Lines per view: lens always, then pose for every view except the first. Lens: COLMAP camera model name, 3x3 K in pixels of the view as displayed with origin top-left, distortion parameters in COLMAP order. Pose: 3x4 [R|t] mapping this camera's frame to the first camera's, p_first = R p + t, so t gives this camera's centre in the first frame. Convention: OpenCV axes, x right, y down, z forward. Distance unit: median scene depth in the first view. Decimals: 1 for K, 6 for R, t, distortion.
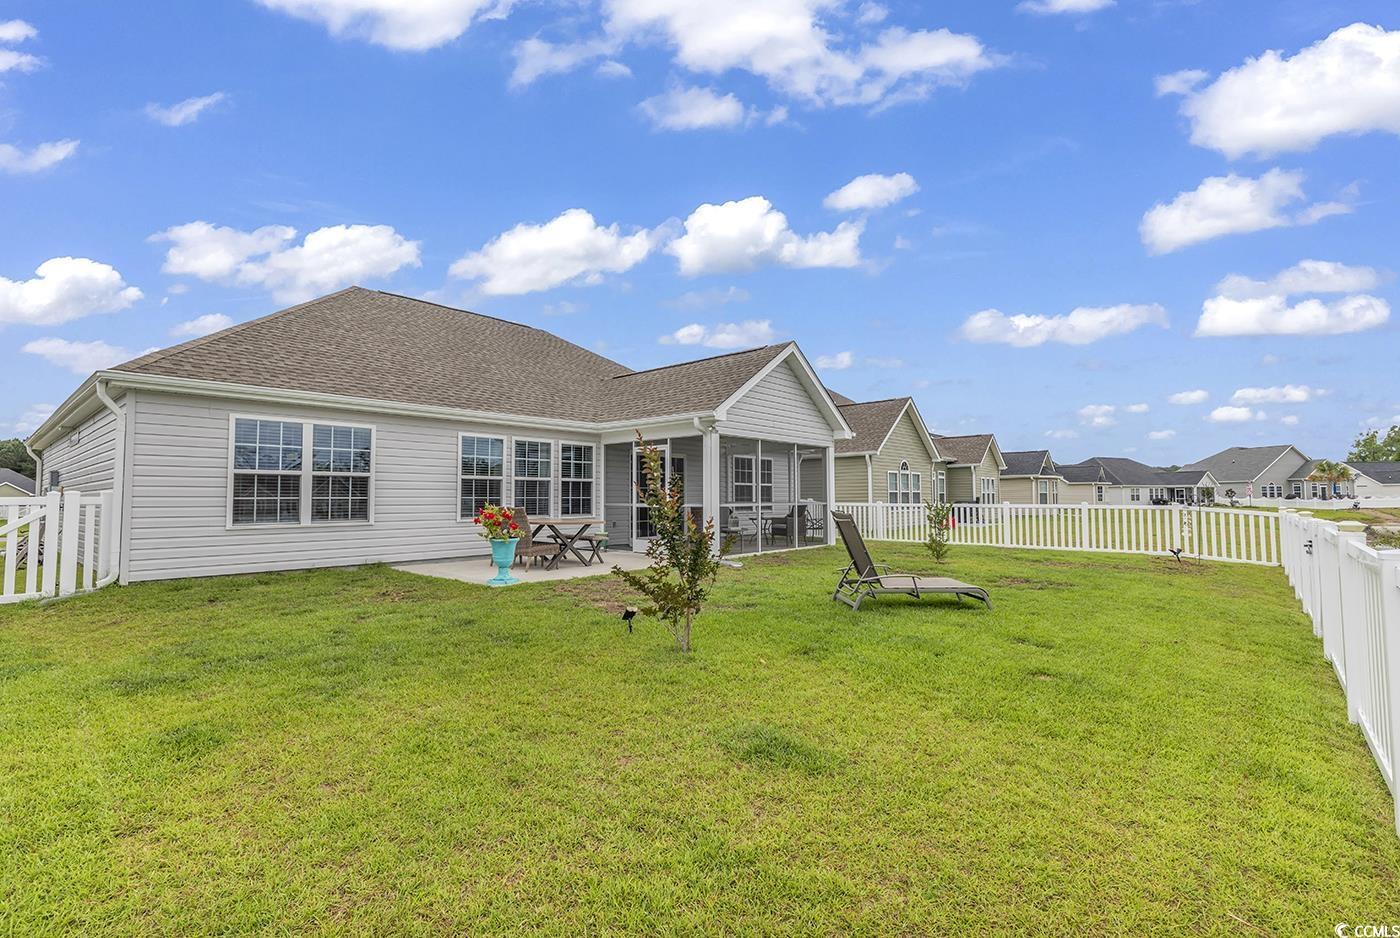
lens RADIAL K [[635.4, 0, 701.9], [0, 635.4, 480.3], [0, 0, 1]] dist [0.002393, 0.000214]
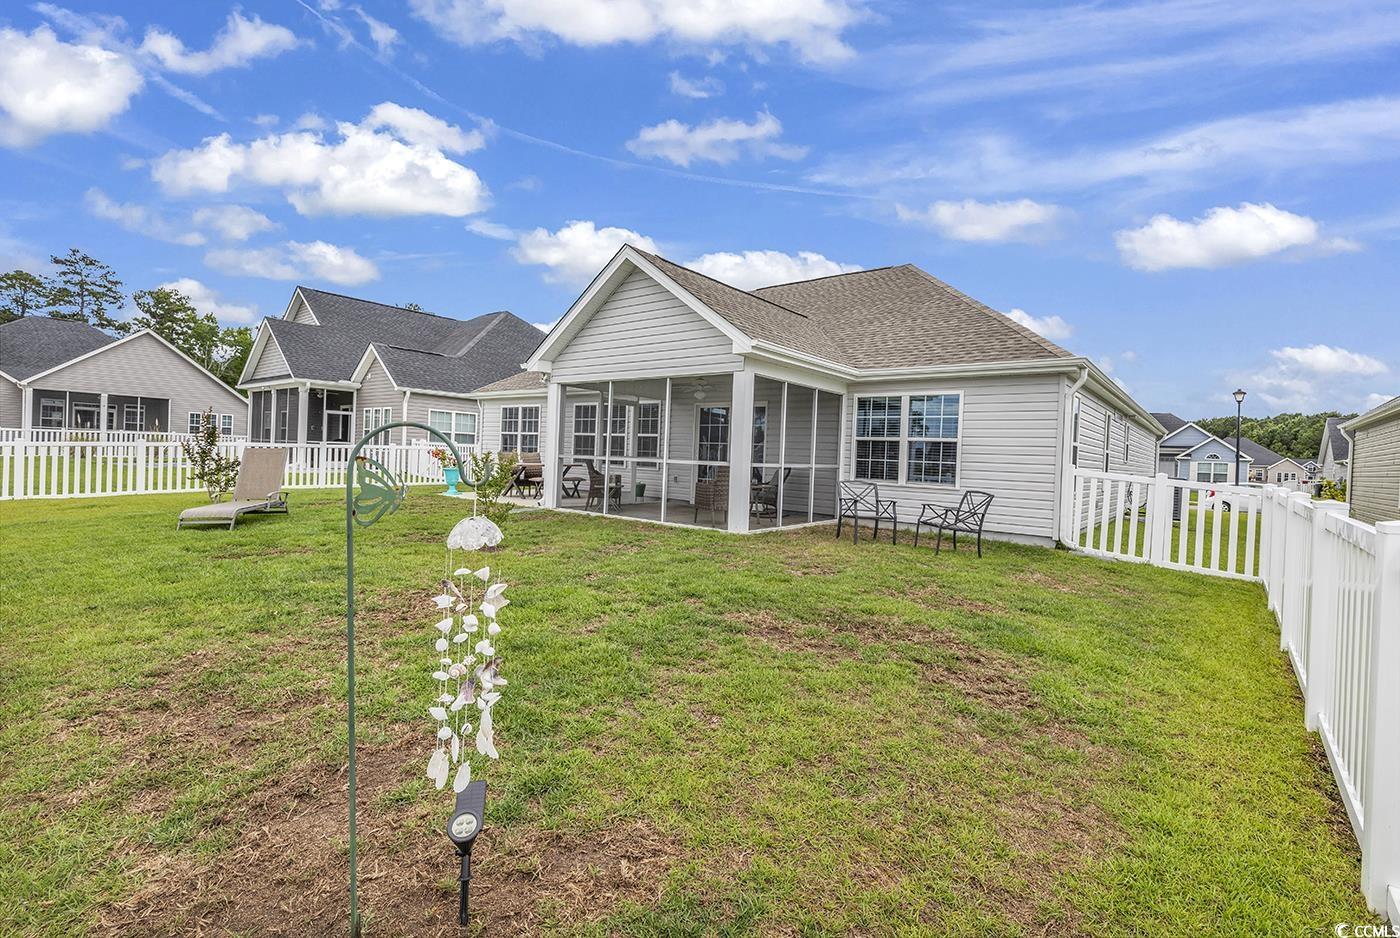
lens RADIAL K [[635.4, 0, 701.9], [0, 635.4, 480.3], [0, 0, 1]] dist [0.002393, 0.000214]
pose [[0.007946, 0.044383, -0.998983, 0.889776], [-0.010817, 0.998960, 0.044296, 0.027163], [0.999910, 0.010454, 0.008418, 1.054870]]
